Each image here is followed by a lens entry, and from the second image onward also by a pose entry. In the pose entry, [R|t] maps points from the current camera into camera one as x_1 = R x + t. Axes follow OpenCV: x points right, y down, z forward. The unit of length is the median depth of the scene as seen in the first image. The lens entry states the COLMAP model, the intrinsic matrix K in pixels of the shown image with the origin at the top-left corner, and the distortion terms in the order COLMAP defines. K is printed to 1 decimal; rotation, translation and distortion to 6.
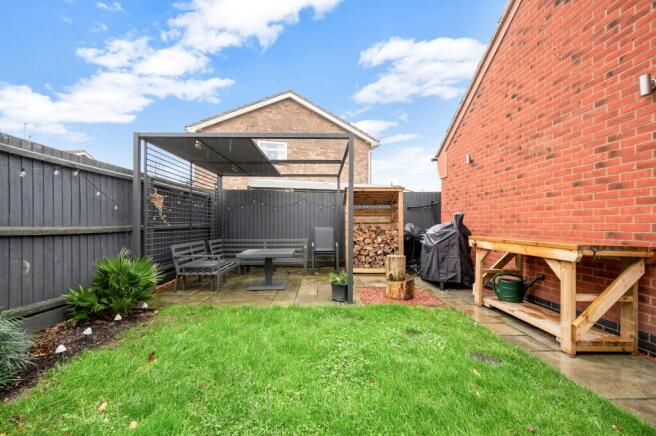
lens RADIAL K [[261.6, 0, 323.1], [0, 261.6, 223.2], [0, 0, 1]] dist [0.000517, -0.000206]
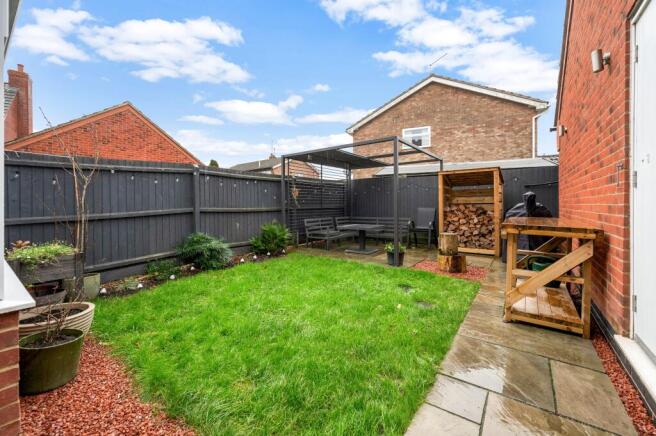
lens RADIAL K [[261.6, 0, 331.4], [0, 261.6, 205.7], [0, 0, 1]] dist [0.000517, -0.000206]
pose [[0.794437, -0.005327, -0.607324, 0.529305], [0.010348, 0.999935, 0.004766, -0.005231], [0.607259, -0.010071, 0.794440, -0.184131]]
